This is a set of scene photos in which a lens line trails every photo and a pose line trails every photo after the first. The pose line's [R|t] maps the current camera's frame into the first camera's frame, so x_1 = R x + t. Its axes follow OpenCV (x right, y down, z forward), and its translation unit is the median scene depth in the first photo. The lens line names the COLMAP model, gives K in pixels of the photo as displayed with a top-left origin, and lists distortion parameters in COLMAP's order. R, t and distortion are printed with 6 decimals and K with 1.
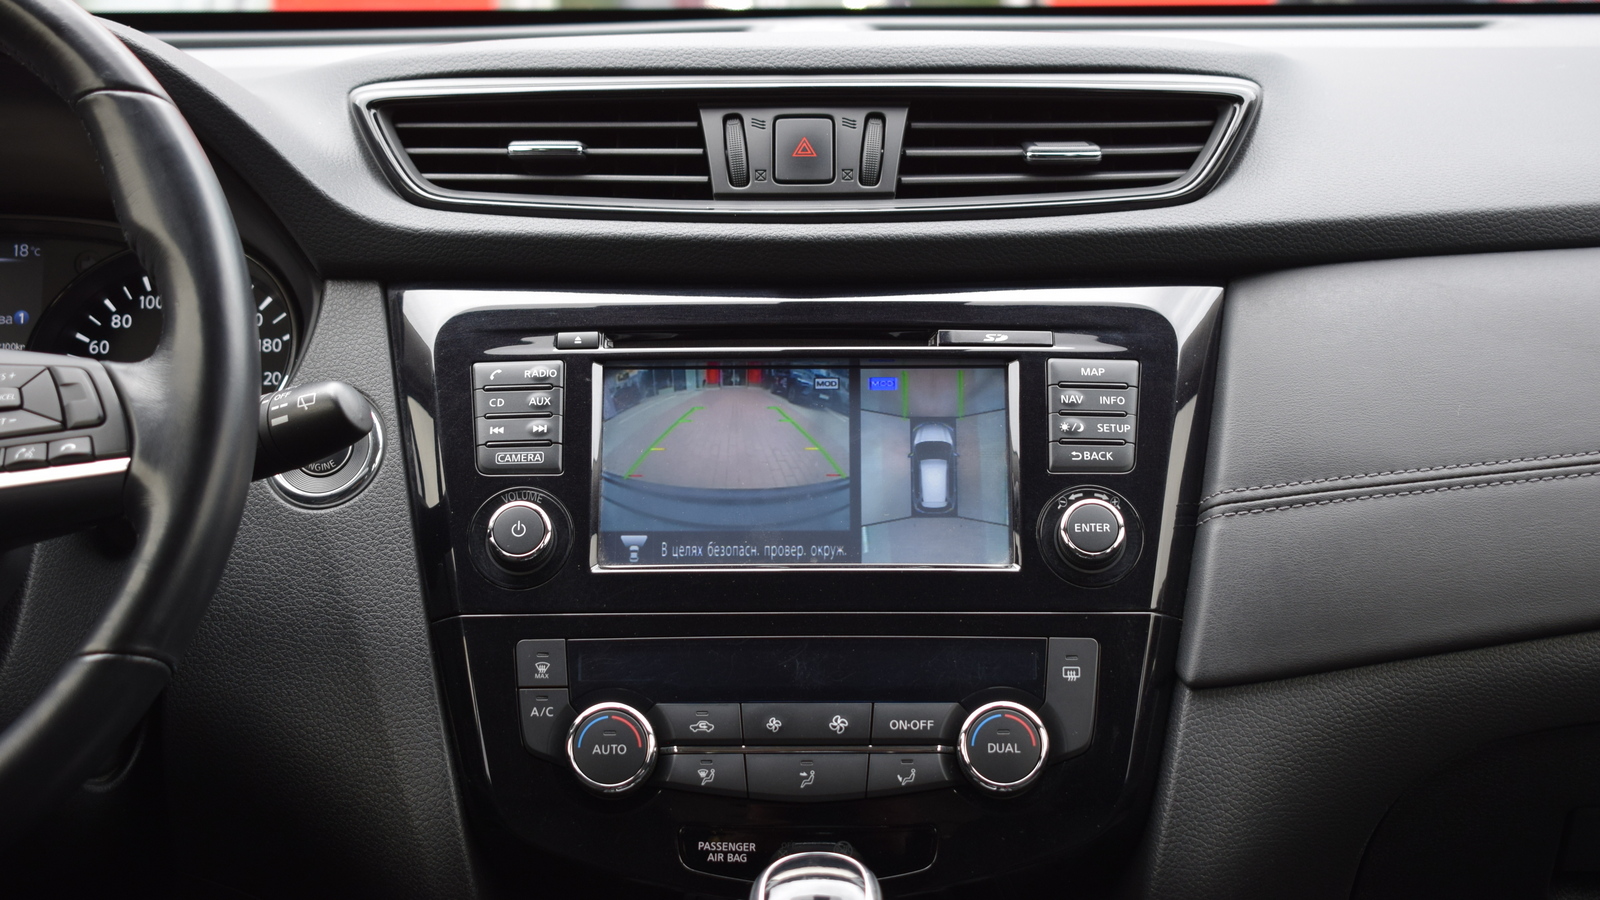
lens RADIAL K [[2882.7, 0, 800.0], [0, 2882.7, 450.0], [0, 0, 1]] dist [-0.003694, 0.054991]
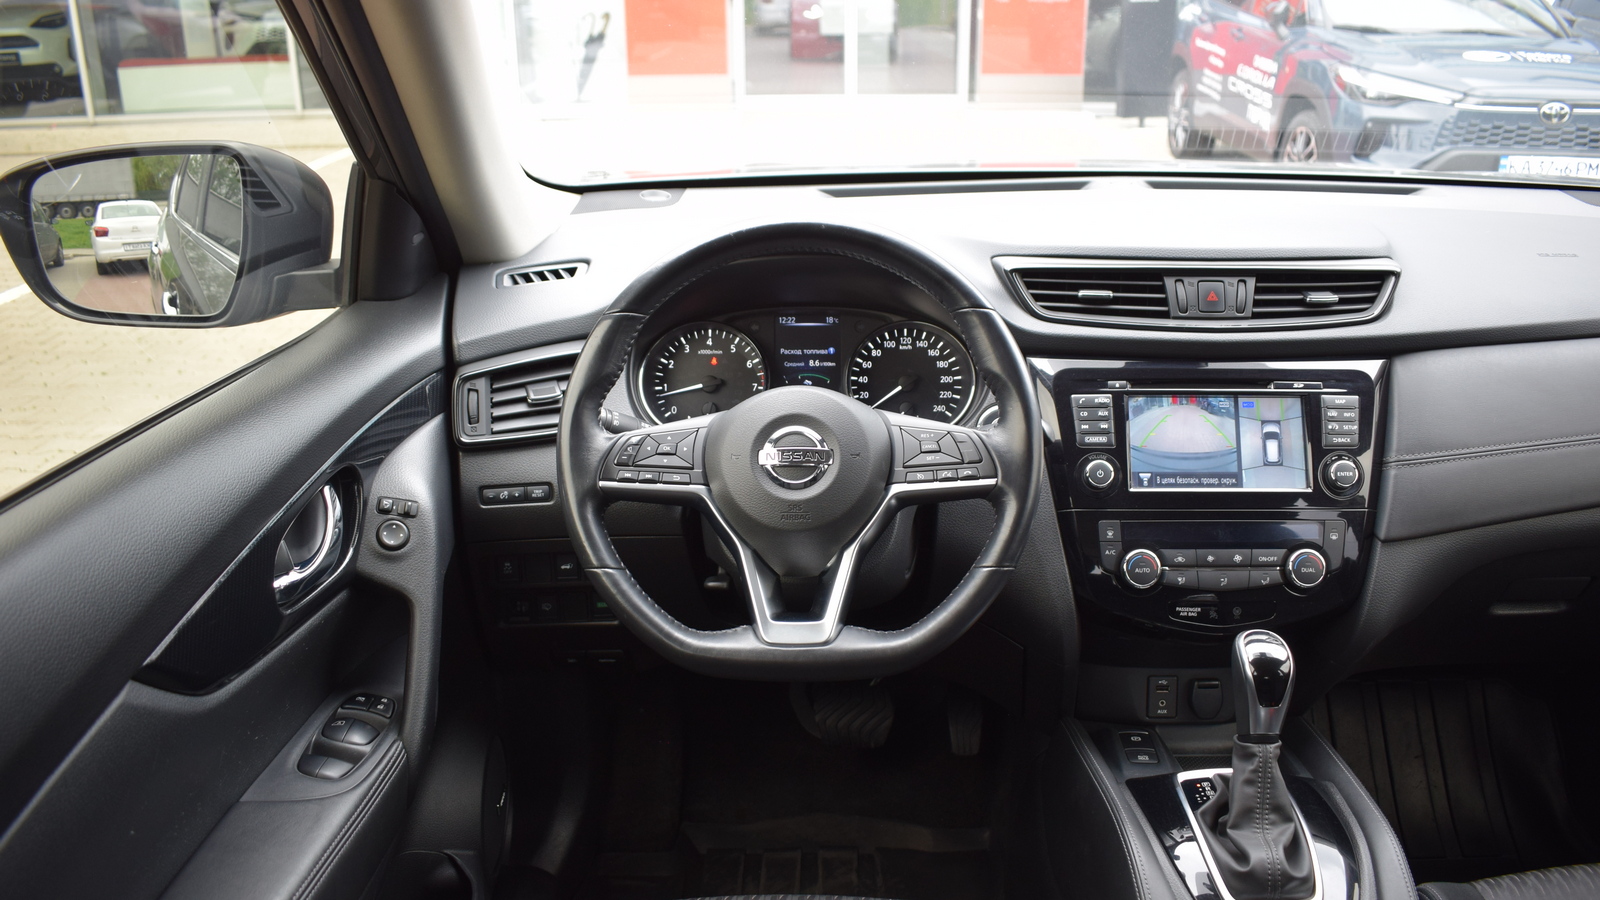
lens RADIAL K [[1281.1, 0, 797.9], [0, 1281.1, 454.2], [0, 0, 1]] dist [-0.086072, 0.009908]
pose [[0.999902, 0.003448, -0.013555, -0.318143], [-0.000779, 0.981358, 0.192189, -0.179264], [0.013965, -0.192160, 0.981264, -0.000592]]
